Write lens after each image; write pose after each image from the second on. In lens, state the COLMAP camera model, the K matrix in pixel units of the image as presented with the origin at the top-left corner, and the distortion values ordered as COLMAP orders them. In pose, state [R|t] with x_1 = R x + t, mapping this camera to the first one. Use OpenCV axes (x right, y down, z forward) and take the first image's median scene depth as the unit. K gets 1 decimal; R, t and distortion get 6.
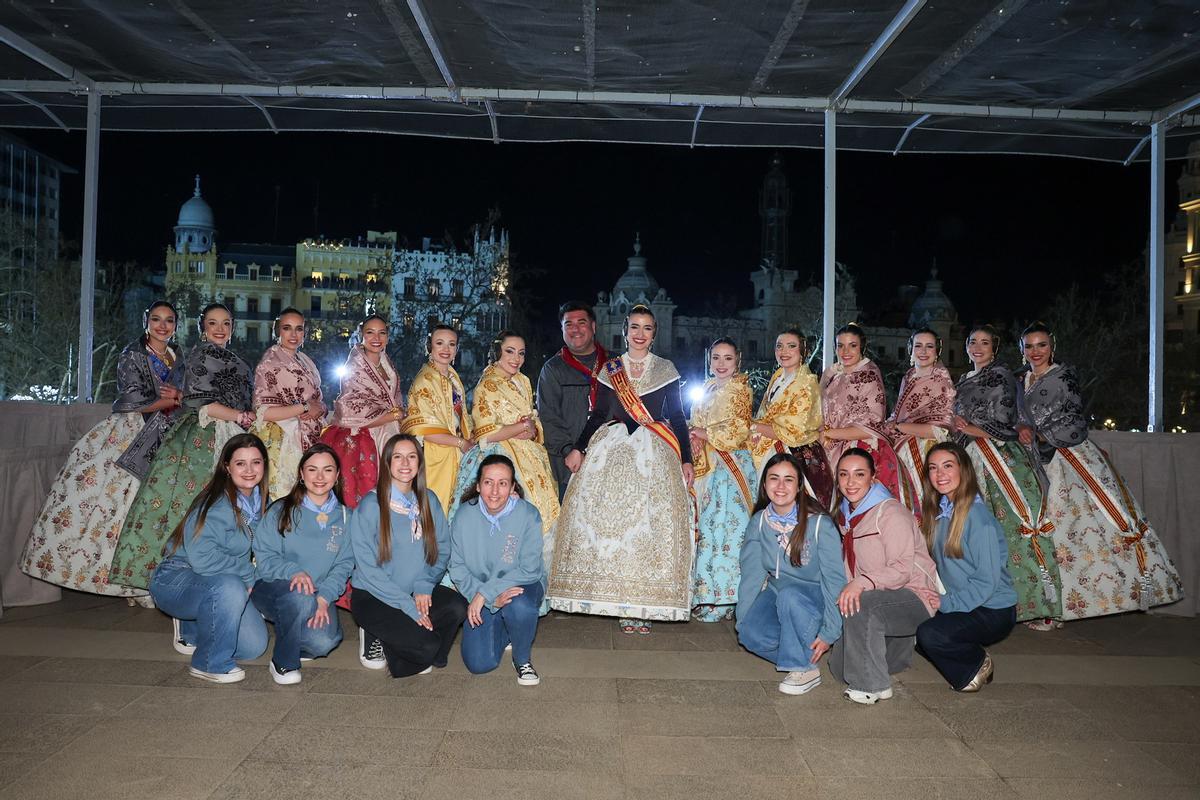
lens RADIAL K [[815.3, 0, 592.4], [0, 815.3, 404.3], [0, 0, 1]] dist [-0.117786, 0.087365]
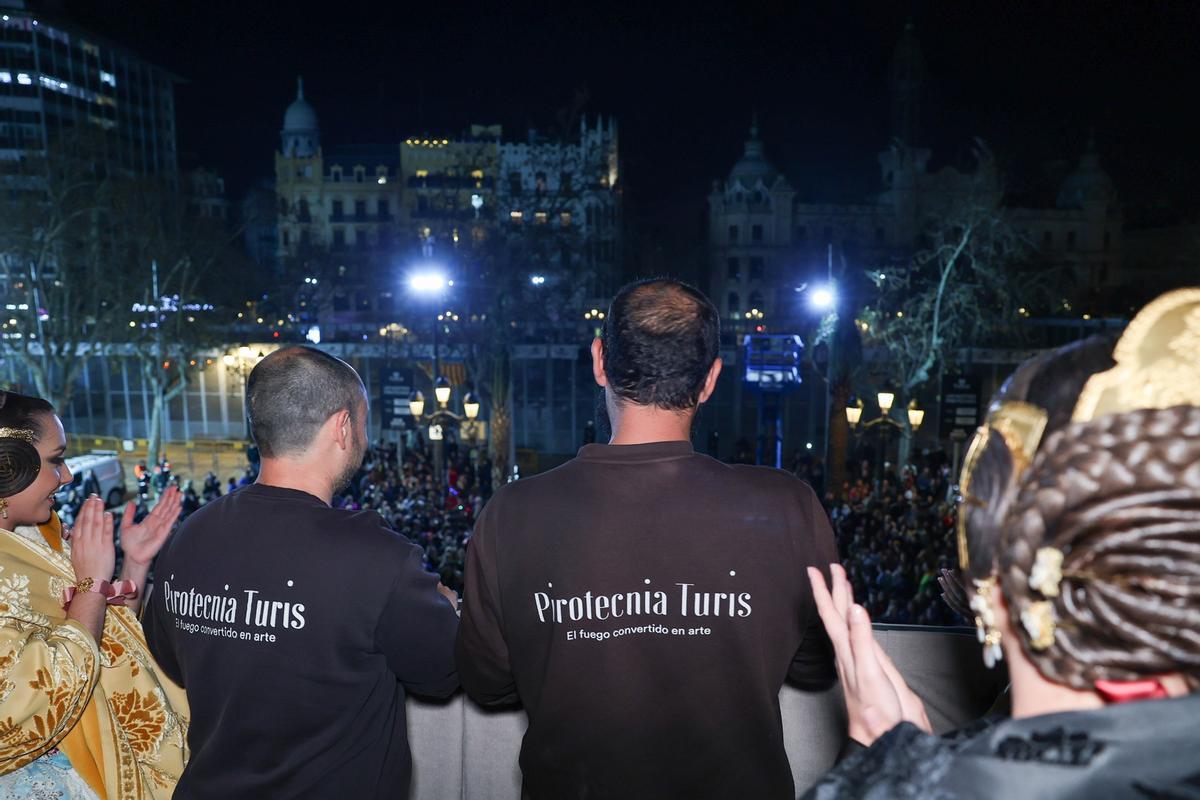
lens RADIAL K [[815.3, 0, 593.6], [0, 815.3, 399.0], [0, 0, 1]] dist [-0.117786, 0.087365]
pose [[0.989679, -0.004365, -0.143239, 0.083537], [0.022207, 0.992133, 0.123199, -0.098023], [0.141574, -0.125109, 0.981990, 0.663342]]
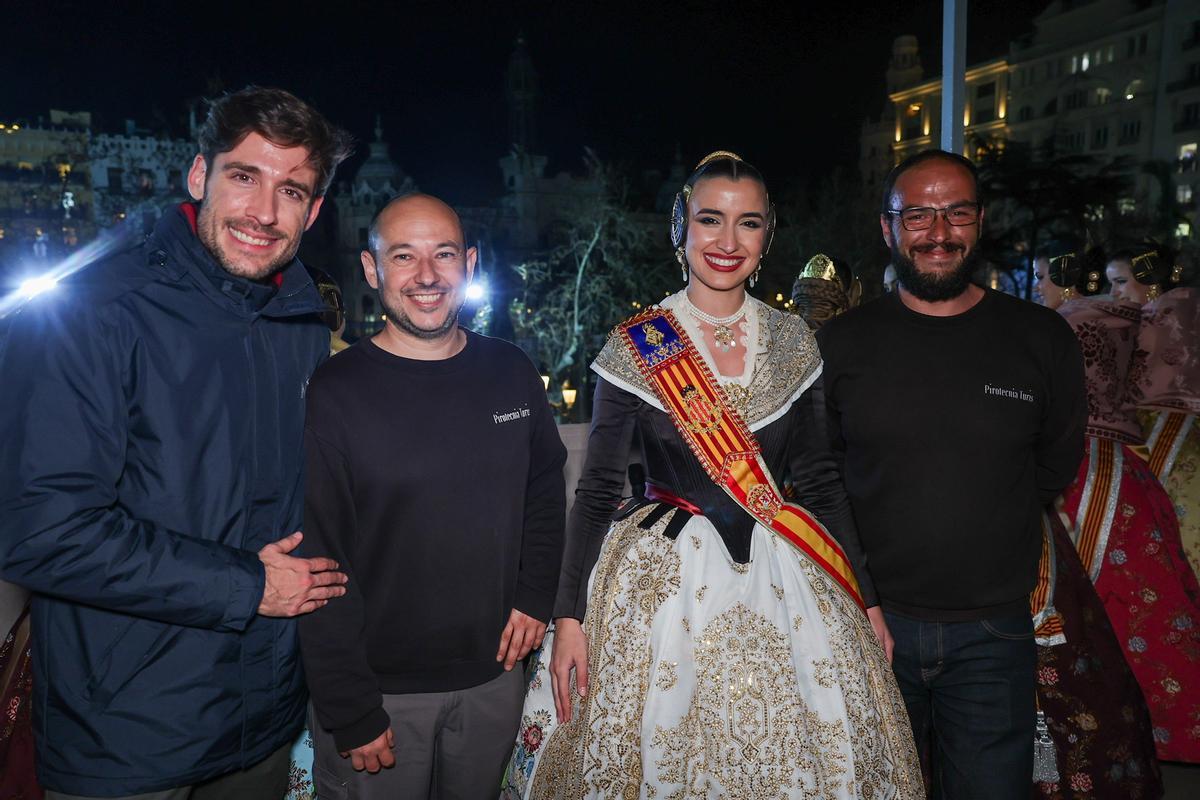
lens RADIAL K [[815.3, 0, 591.3], [0, 815.3, 403.8], [0, 0, 1]] dist [-0.117786, 0.087365]
pose [[0.953521, -0.082711, 0.289754, -0.095197], [0.043500, 0.989302, 0.139248, -0.052179], [-0.298172, -0.120172, 0.946917, 0.526074]]
